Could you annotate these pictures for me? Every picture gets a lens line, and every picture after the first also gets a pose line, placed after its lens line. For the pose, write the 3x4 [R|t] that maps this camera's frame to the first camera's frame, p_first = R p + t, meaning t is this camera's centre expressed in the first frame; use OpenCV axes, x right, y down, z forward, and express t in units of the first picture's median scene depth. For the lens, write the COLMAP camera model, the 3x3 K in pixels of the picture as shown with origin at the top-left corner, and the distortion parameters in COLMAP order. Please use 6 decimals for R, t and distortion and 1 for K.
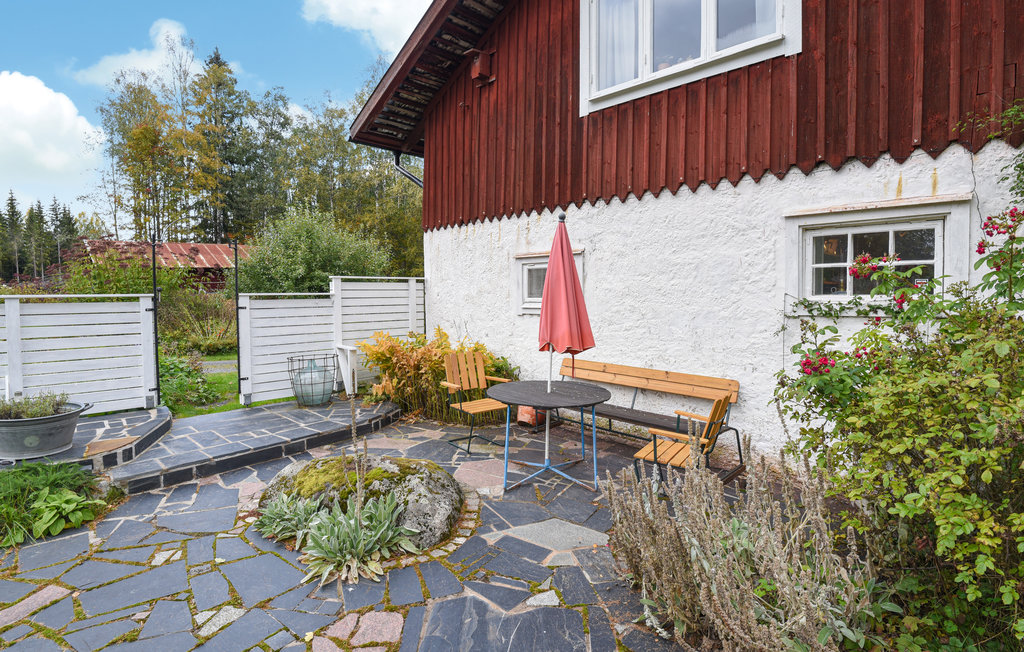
lens RADIAL K [[505.1, 0, 512.0], [0, 505.1, 326.0], [0, 0, 1]] dist [-0.000419, -0.000095]
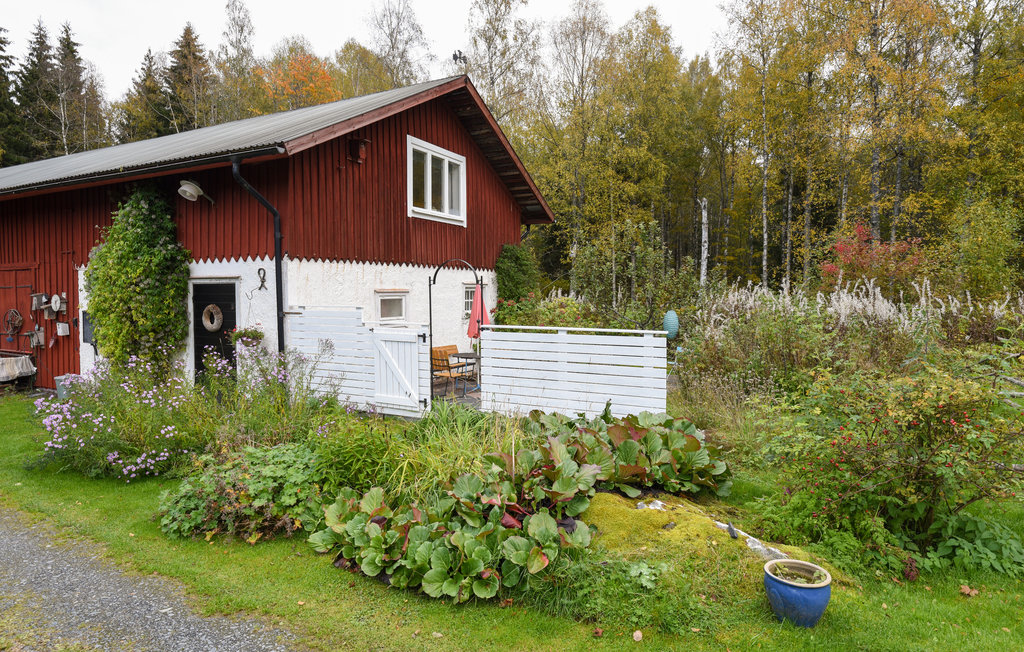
lens RADIAL K [[606.4, 0, 512.0], [0, 606.4, 326.0], [0, 0, 1]] dist [0.000017, -0.000004]
pose [[-0.300274, -0.046923, 0.952698, -1.889071], [0.073581, 0.994674, 0.072182, -0.139079], [-0.951011, 0.091775, -0.295222, 1.206387]]
